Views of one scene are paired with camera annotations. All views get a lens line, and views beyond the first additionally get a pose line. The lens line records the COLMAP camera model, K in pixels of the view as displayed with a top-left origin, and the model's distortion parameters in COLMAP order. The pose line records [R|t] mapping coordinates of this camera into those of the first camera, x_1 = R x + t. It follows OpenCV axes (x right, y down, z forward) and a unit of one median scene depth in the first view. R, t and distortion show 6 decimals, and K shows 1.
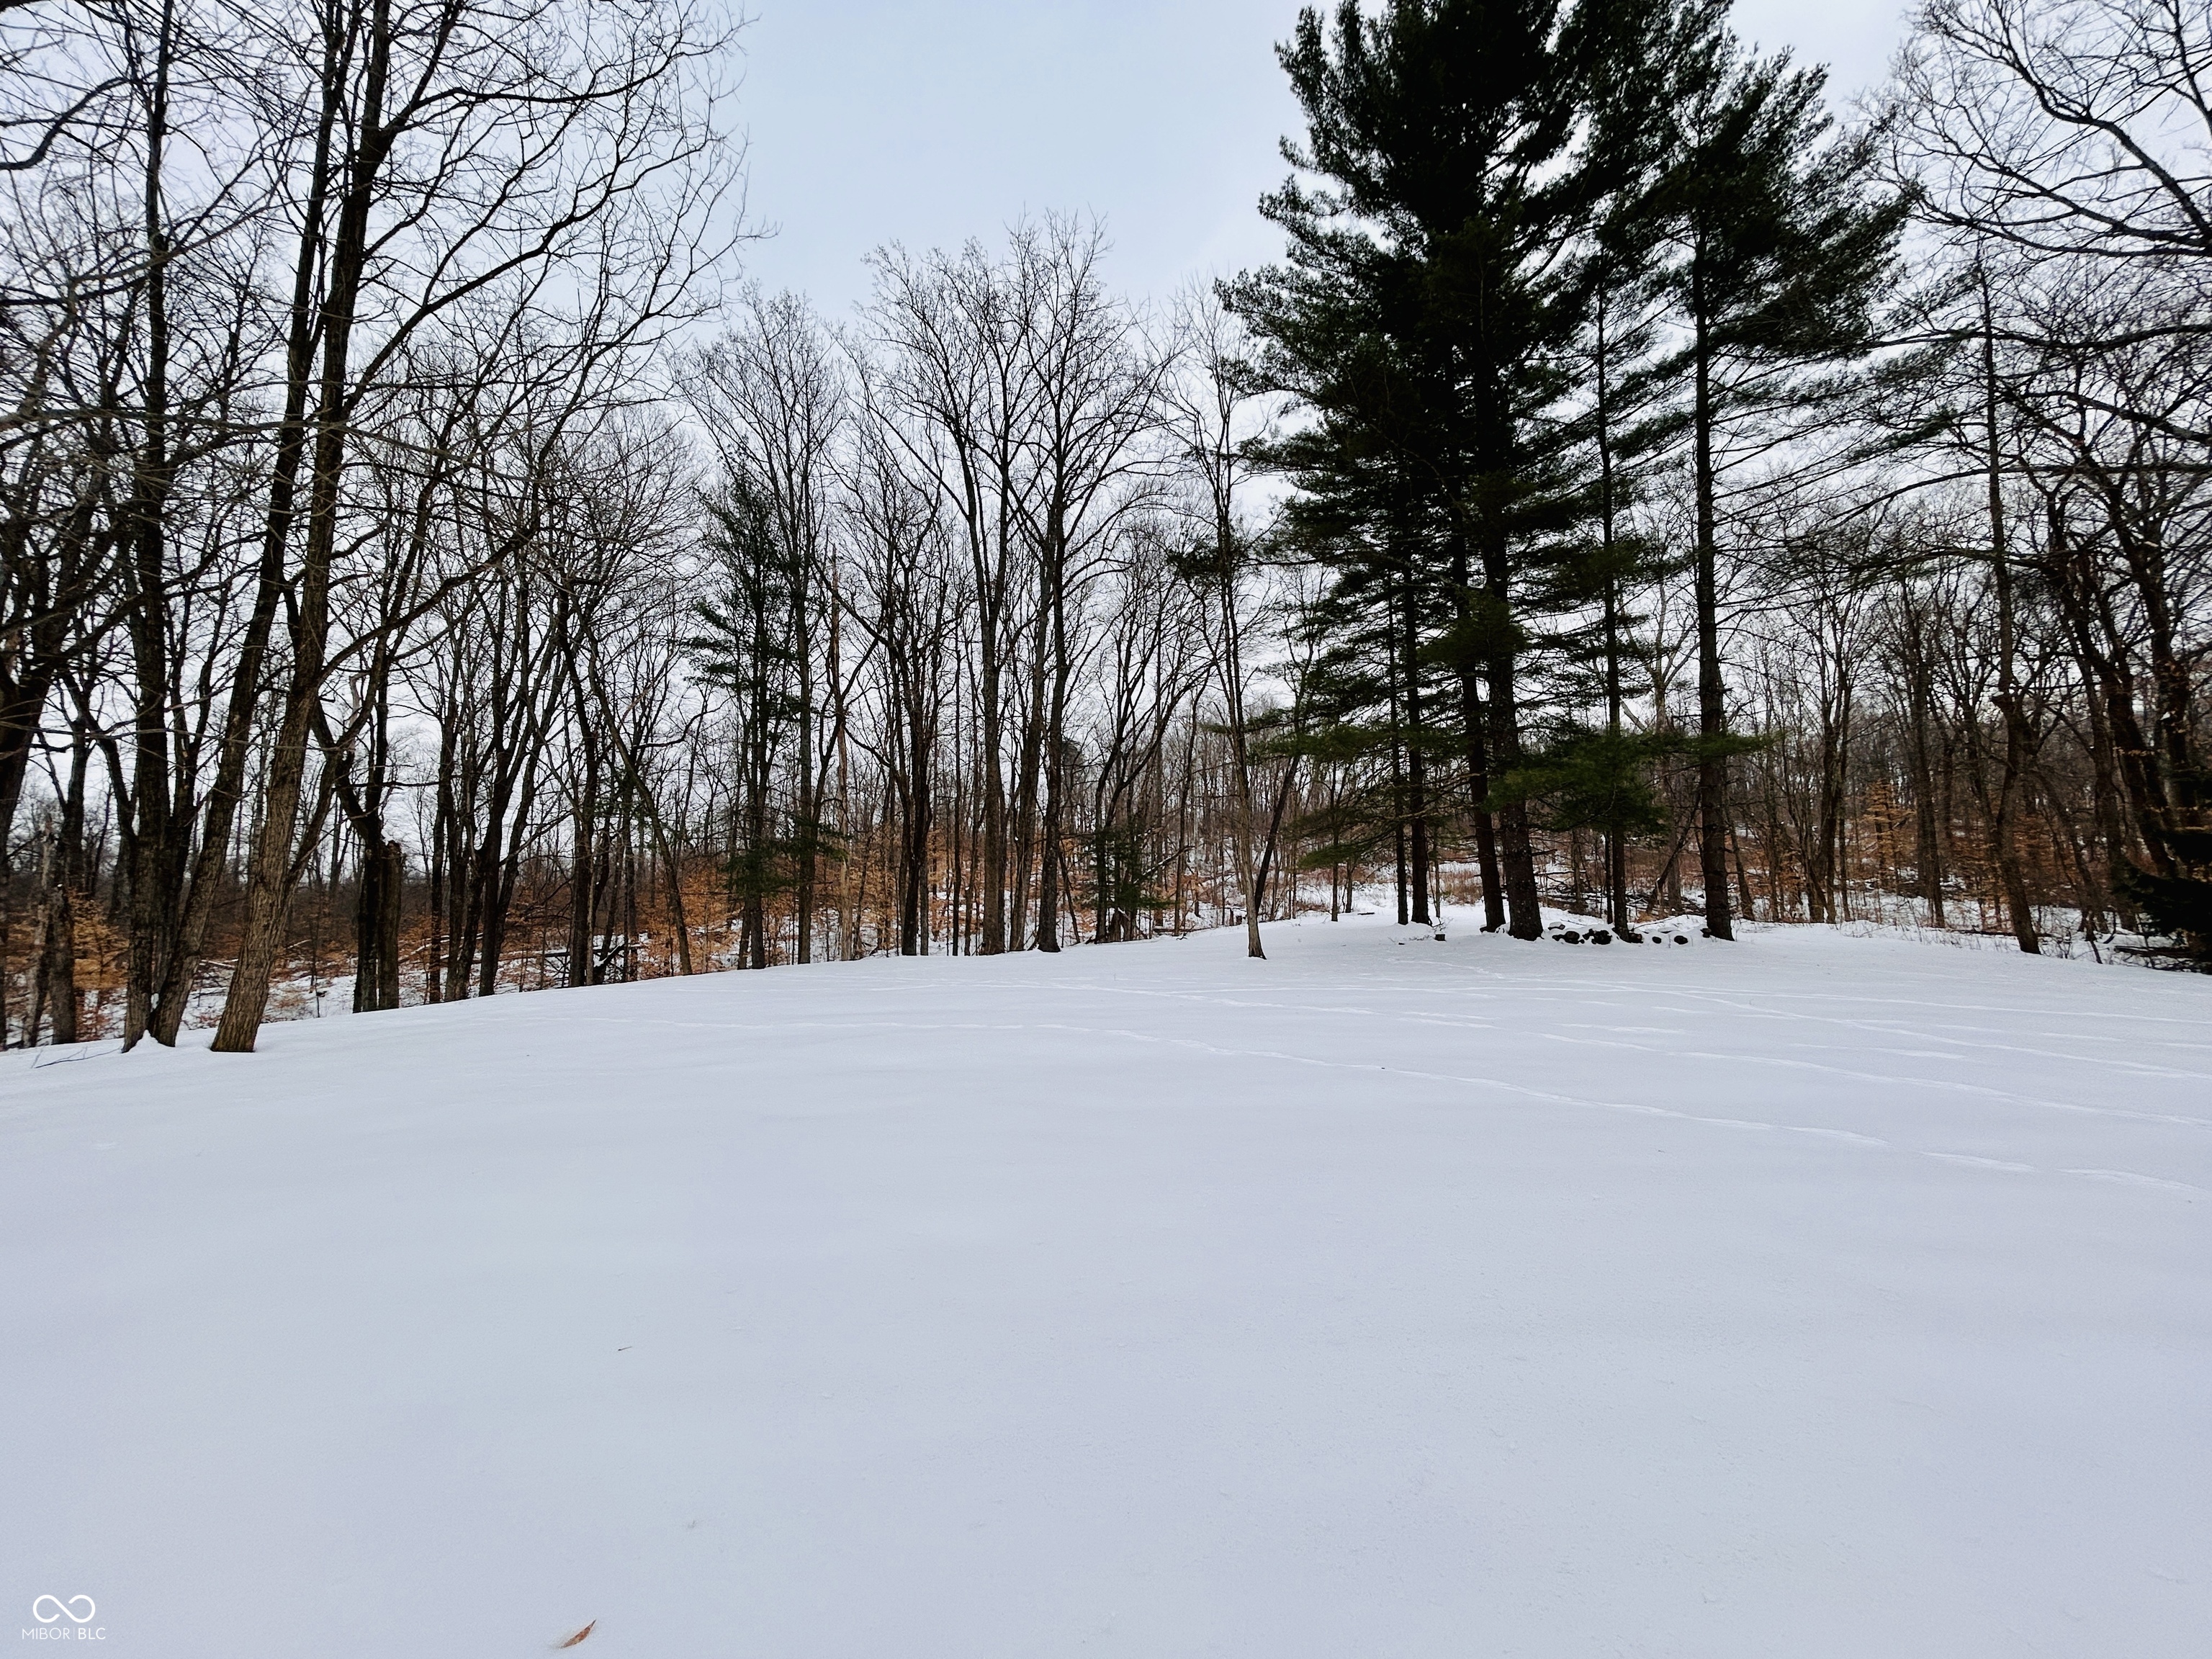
lens RADIAL K [[887.3, 0, 1103.2], [0, 887.3, 825.6], [0, 0, 1]] dist [0.002951, 0.000303]
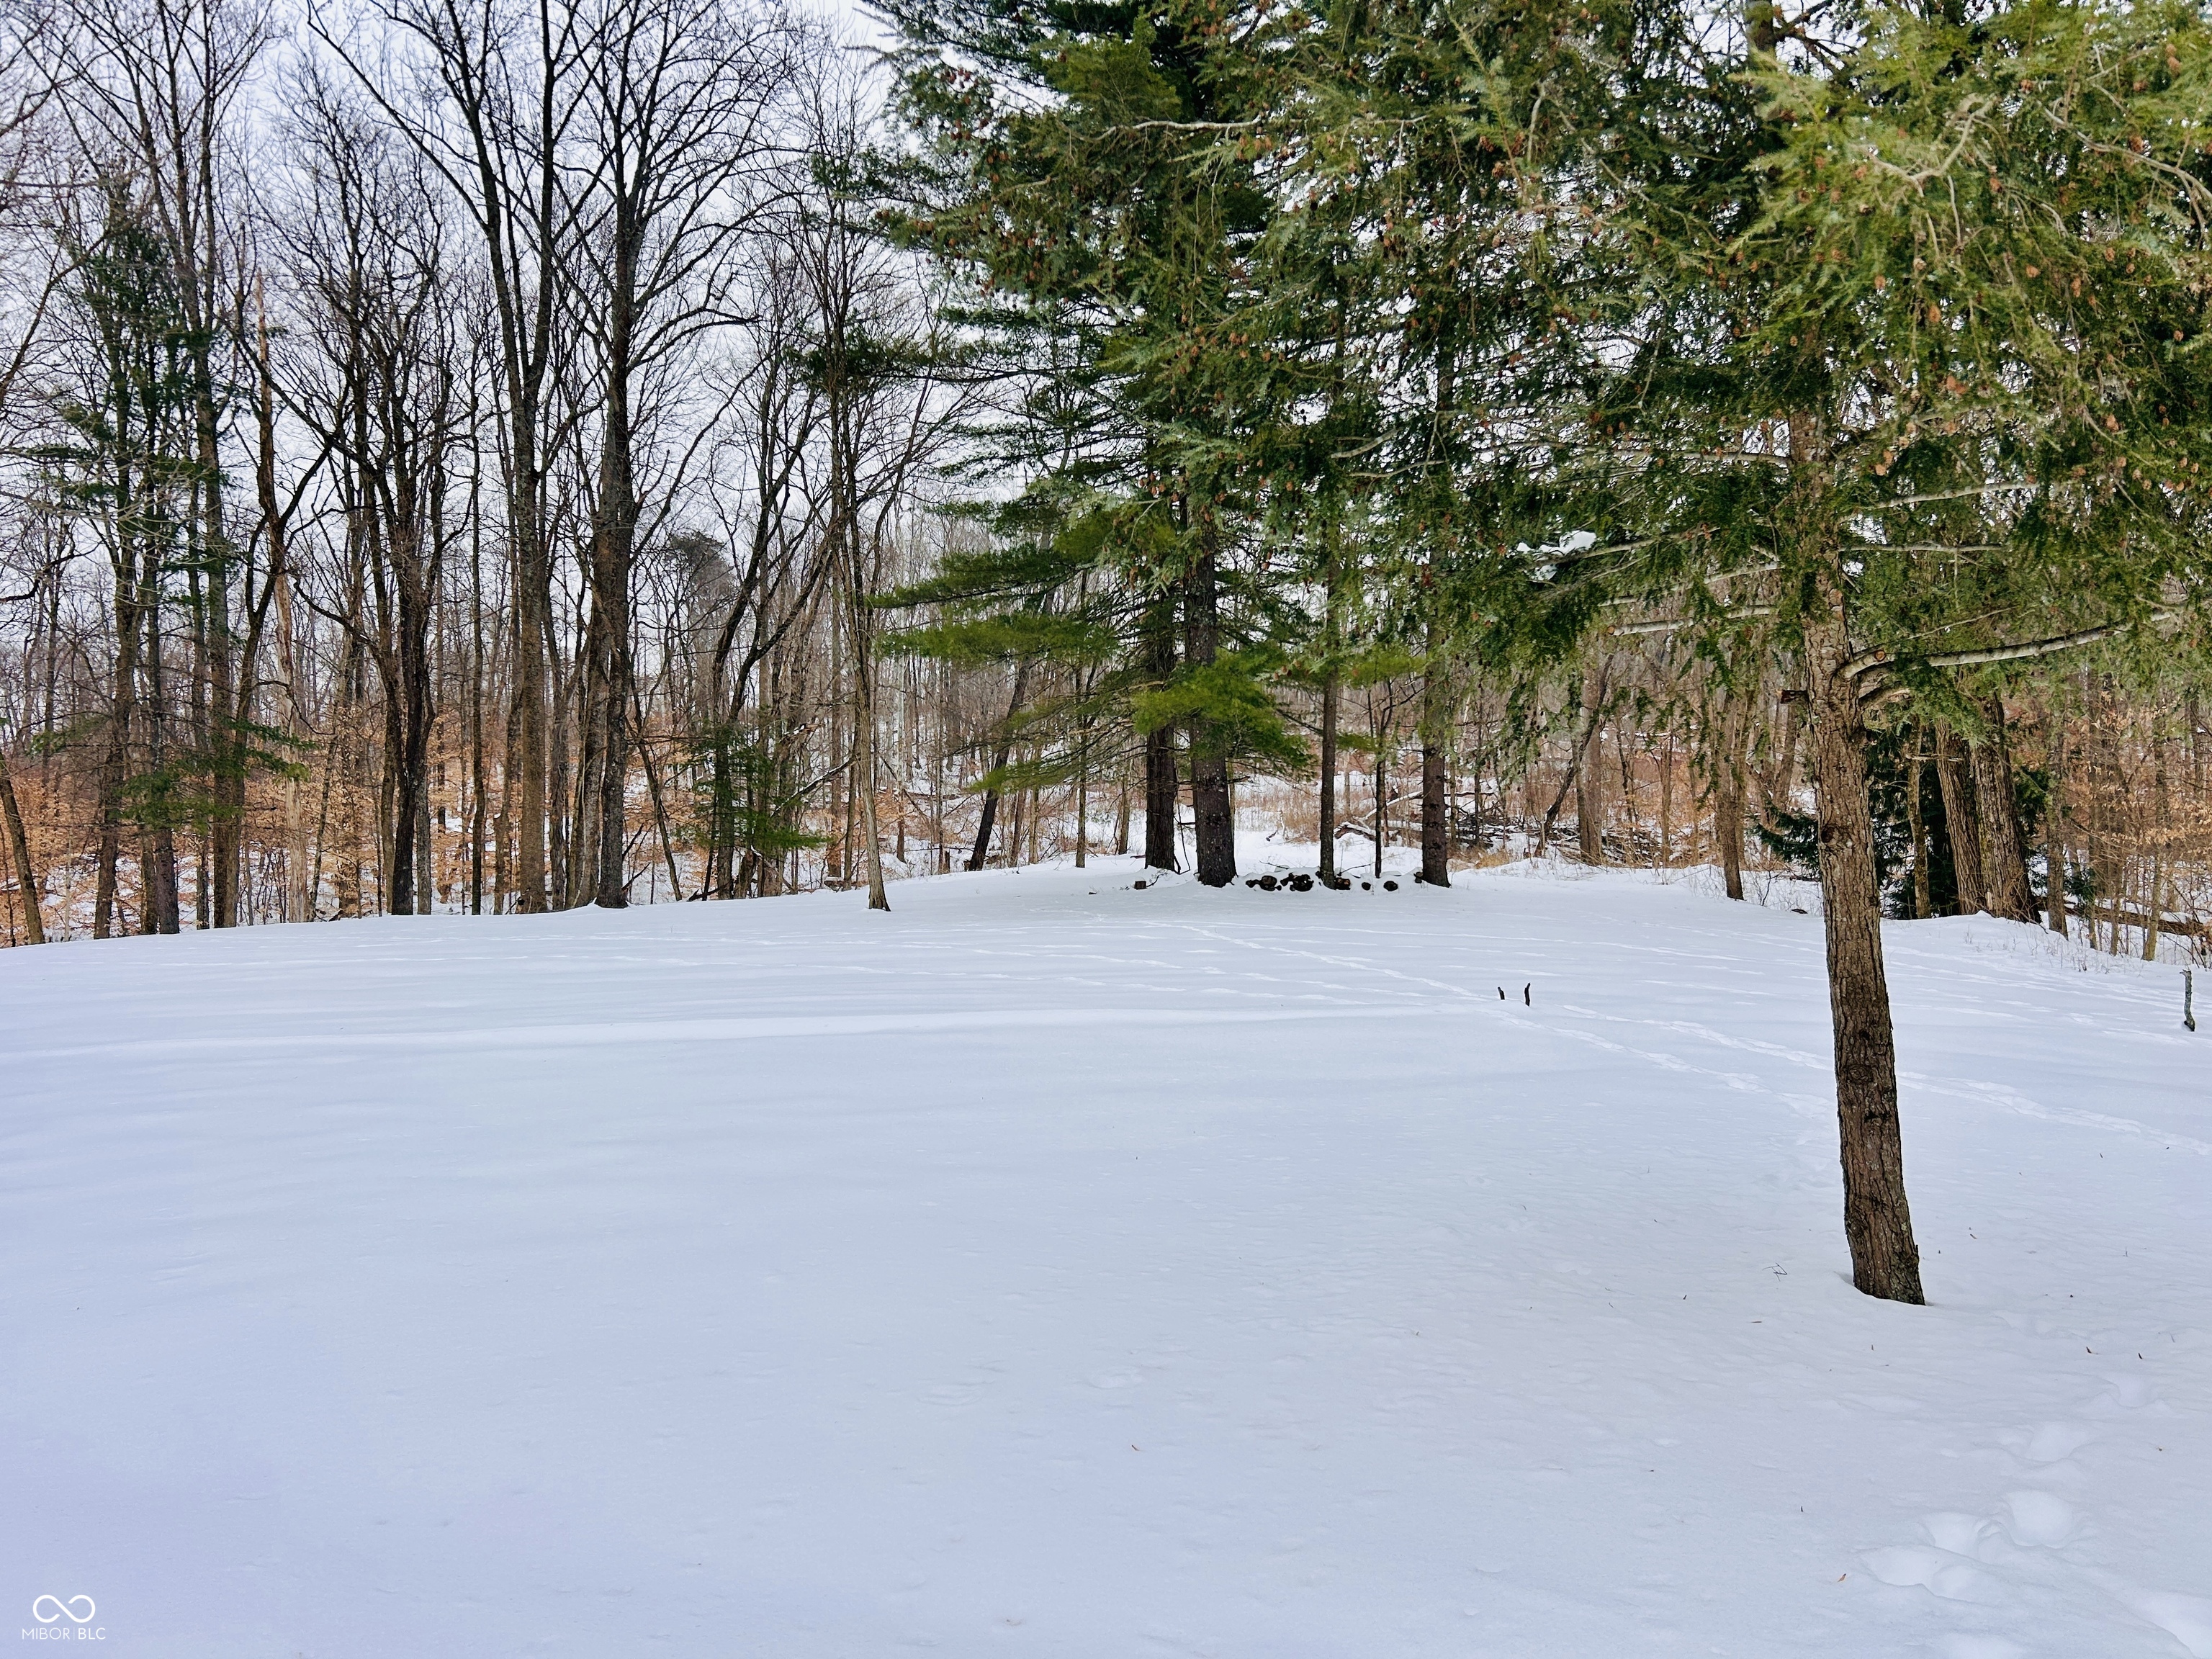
lens RADIAL K [[1677.8, 0, 1114.9], [0, 1677.8, 830.2], [0, 0, 1]] dist [0.056241, -0.045218]
pose [[0.981932, 0.004734, 0.189176, 0.068012], [-0.020144, 0.996622, 0.079621, -0.030344], [-0.188160, -0.081993, 0.978710, -0.341476]]
